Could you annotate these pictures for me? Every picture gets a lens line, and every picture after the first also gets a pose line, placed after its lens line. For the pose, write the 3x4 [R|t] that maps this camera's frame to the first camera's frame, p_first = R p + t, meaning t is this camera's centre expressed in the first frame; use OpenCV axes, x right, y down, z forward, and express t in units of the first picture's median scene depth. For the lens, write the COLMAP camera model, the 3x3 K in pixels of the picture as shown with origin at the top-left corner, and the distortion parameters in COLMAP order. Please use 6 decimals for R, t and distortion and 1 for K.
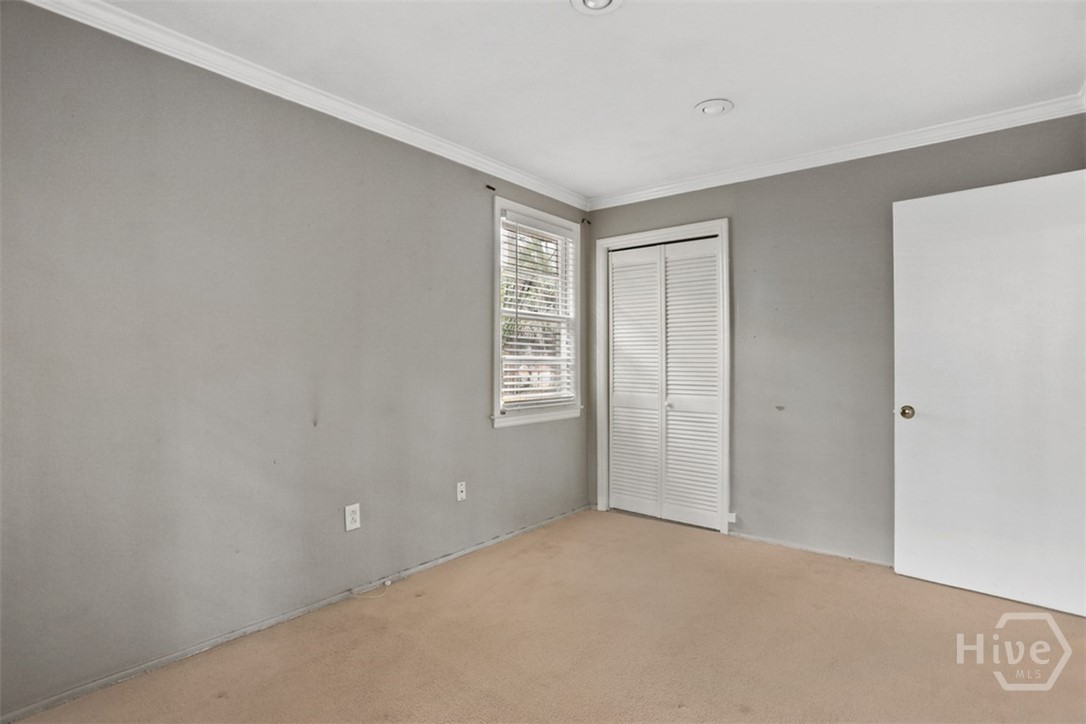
lens RADIAL K [[559.1, 0, 538.5], [0, 559.1, 362.5], [0, 0, 1]] dist [-0.056749, 0.020742]
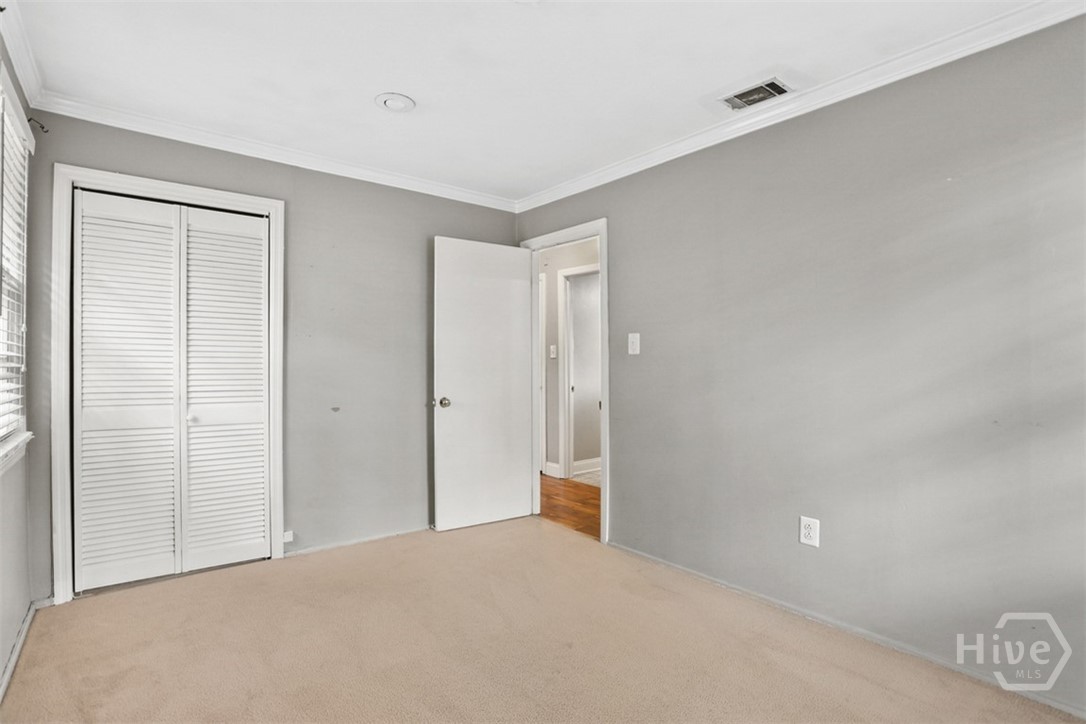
lens RADIAL K [[559.1, 0, 538.3], [0, 559.1, 356.5], [0, 0, 1]] dist [-0.056749, 0.020742]
pose [[0.177034, 0.016966, 0.984059, -0.451530], [0.001712, 0.999845, -0.017546, 0.005793], [-0.984203, 0.004791, 0.176977, 0.437045]]
